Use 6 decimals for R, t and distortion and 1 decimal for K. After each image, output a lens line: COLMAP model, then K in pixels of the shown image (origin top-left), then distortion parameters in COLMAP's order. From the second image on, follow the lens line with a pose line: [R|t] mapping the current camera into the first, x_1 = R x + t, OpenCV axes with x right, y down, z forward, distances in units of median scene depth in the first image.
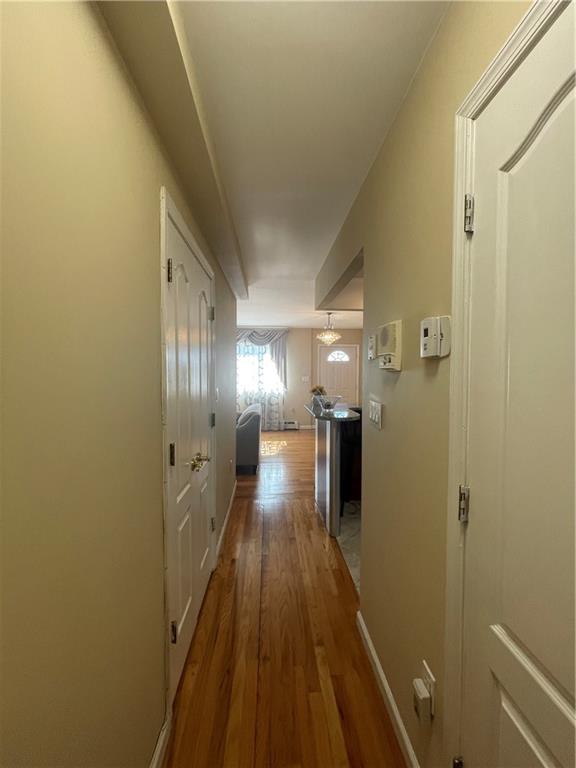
lens RADIAL K [[313.9, 0, 286.8], [0, 313.9, 377.9], [0, 0, 1]] dist [0.004537, -0.001699]
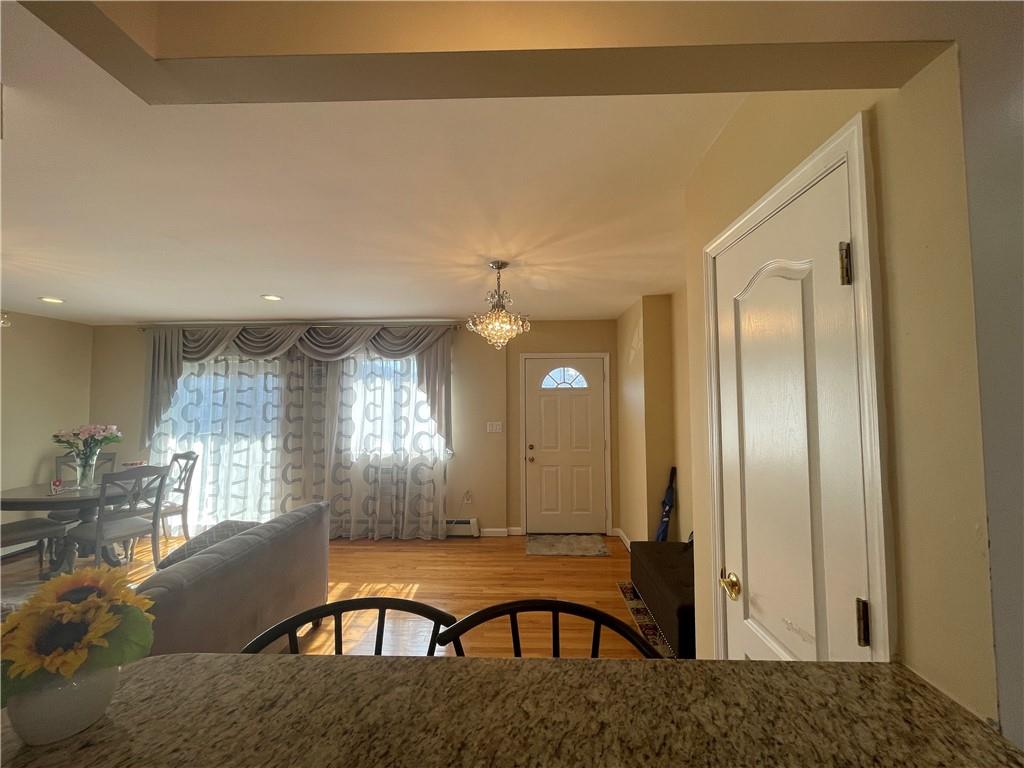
lens RADIAL K [[418.5, 0, 510.2], [0, 418.5, 382.3], [0, 0, 1]] dist [0.004537, -0.001699]
pose [[0.995554, -0.015264, -0.092946, 0.146475], [0.008591, 0.997384, -0.071773, -0.018602], [0.093798, 0.070656, 0.993081, 0.380499]]
